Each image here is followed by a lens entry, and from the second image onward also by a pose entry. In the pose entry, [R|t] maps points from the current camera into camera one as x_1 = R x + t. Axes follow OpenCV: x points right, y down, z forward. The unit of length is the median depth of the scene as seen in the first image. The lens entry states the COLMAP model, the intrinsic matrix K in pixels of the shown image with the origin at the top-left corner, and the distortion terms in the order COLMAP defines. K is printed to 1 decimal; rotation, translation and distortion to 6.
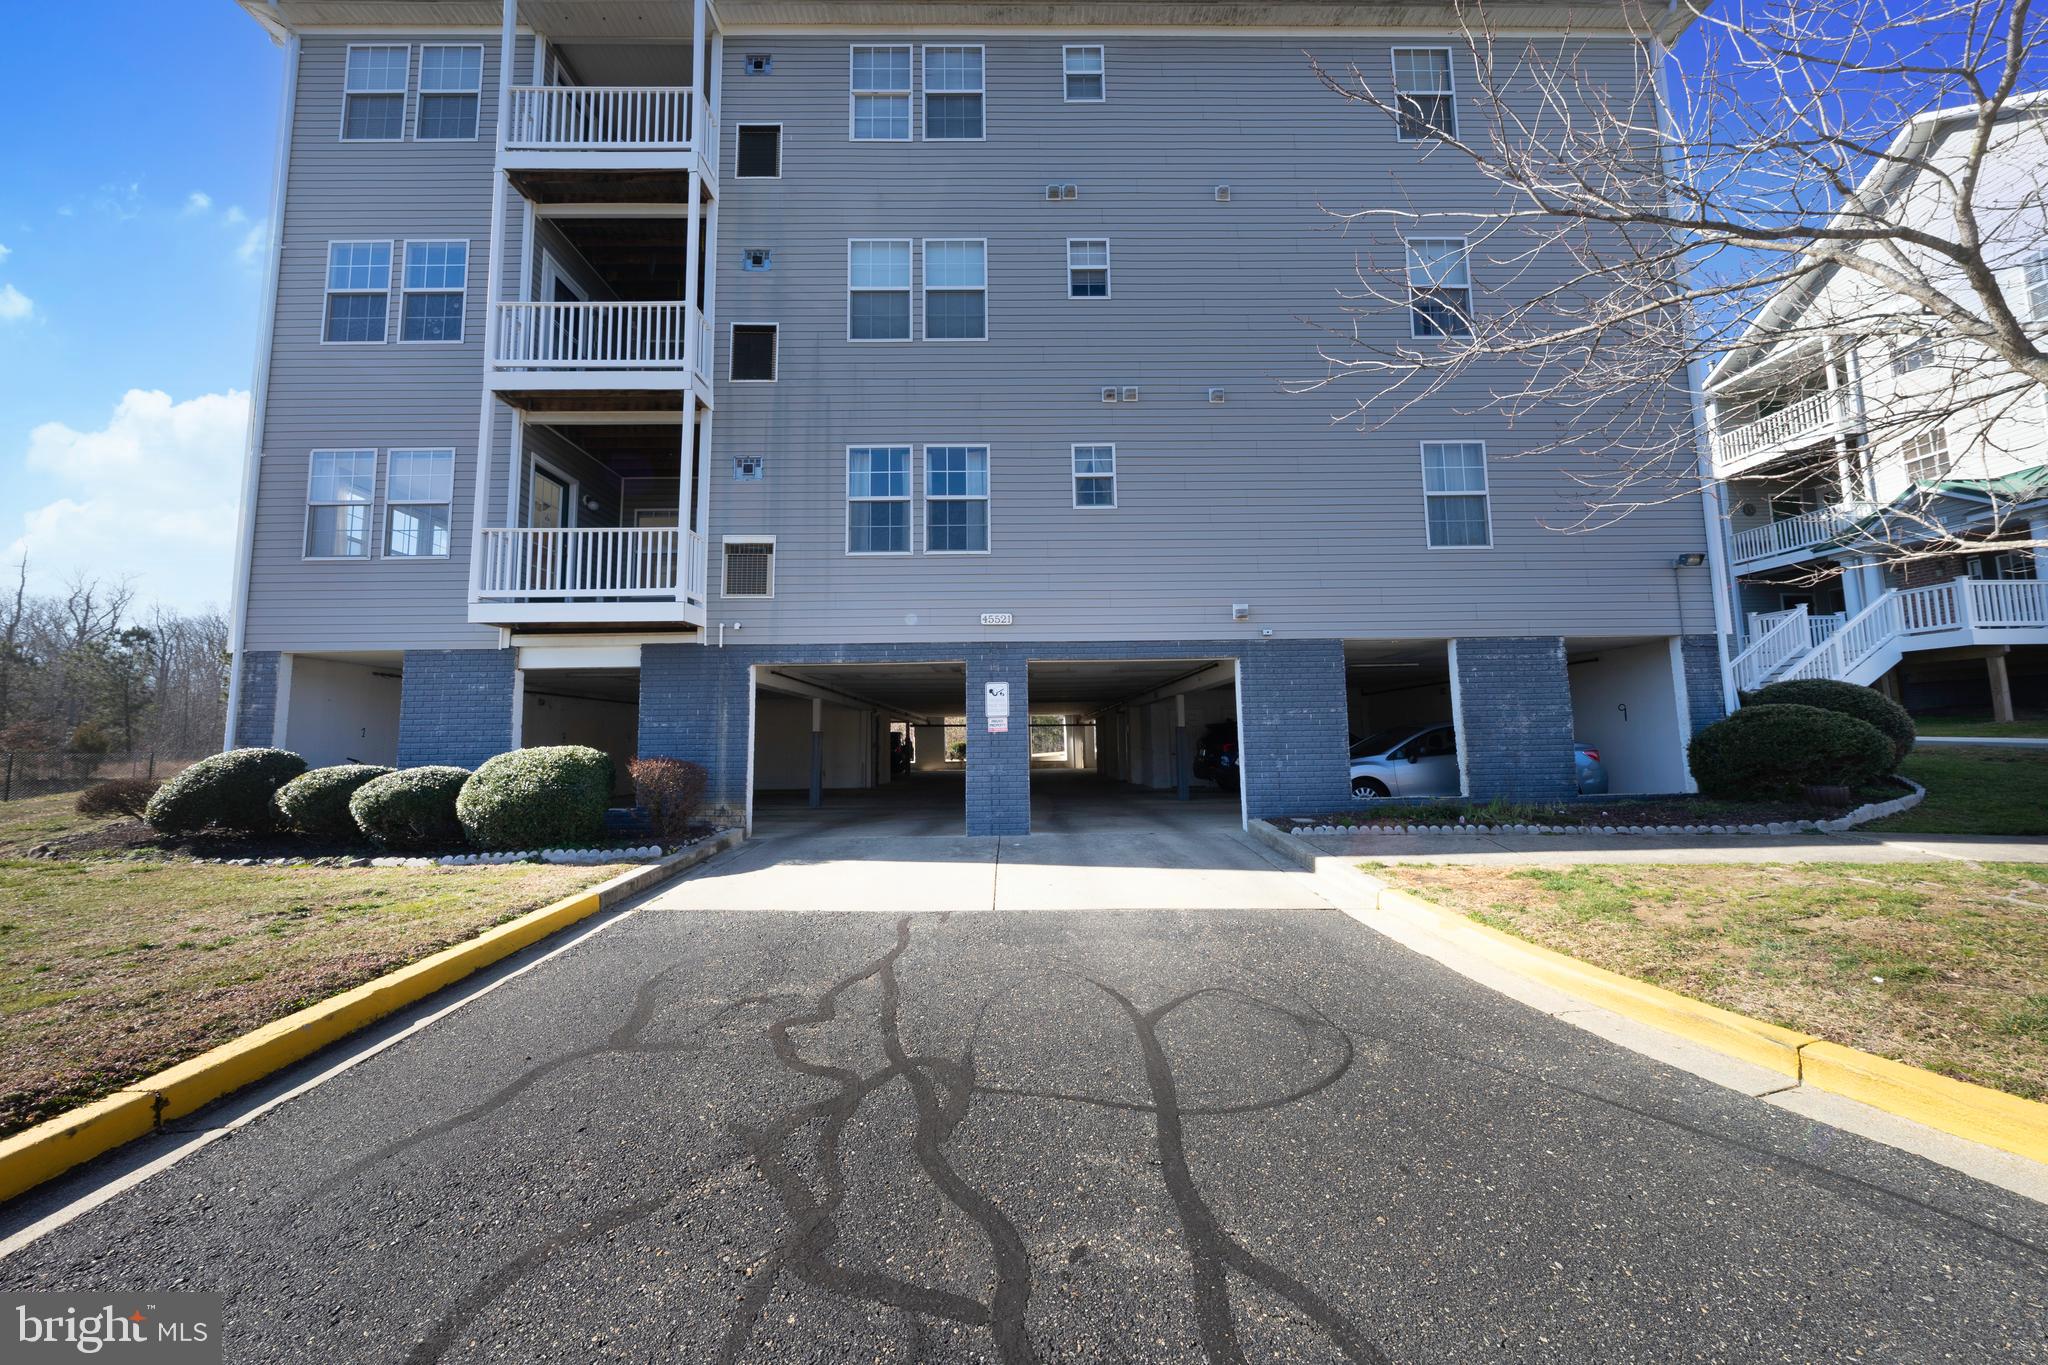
lens RADIAL K [[694.9, 0, 1022.1], [0, 694.9, 674.6], [0, 0, 1]] dist [-0.000983, 0.000015]
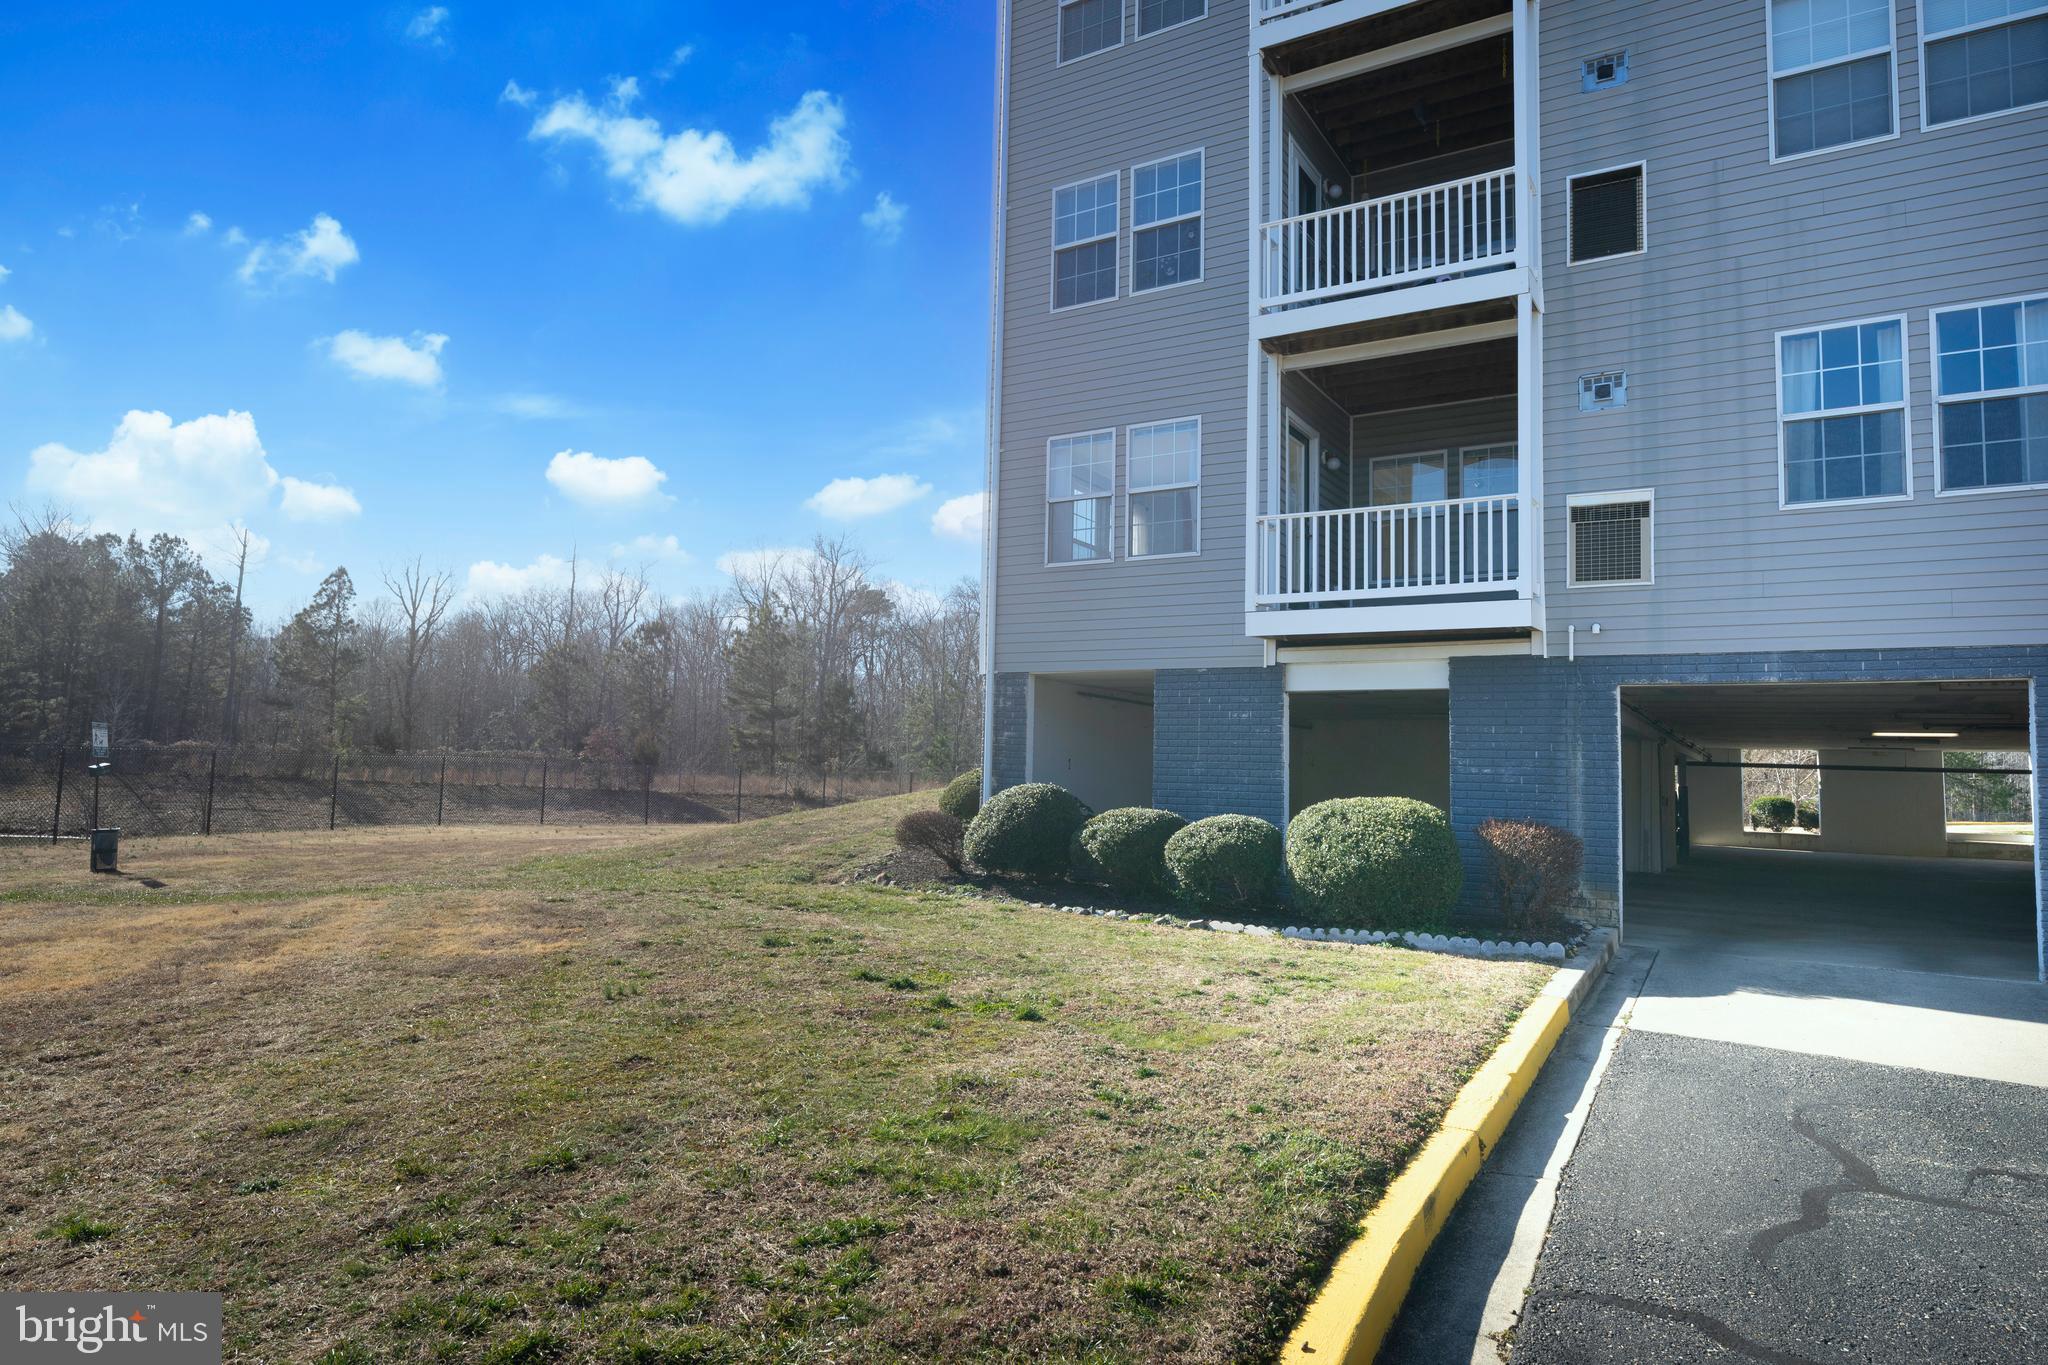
lens RADIAL K [[1206.2, 0, 1021.7], [0, 1206.2, 675.9], [0, 0, 1]] dist [0.001441, 0.002136]
pose [[0.842725, -0.007697, -0.538289, -0.245096], [0.015619, 0.999826, 0.010155, -0.043785], [0.538117, -0.016965, 0.842699, -0.288788]]
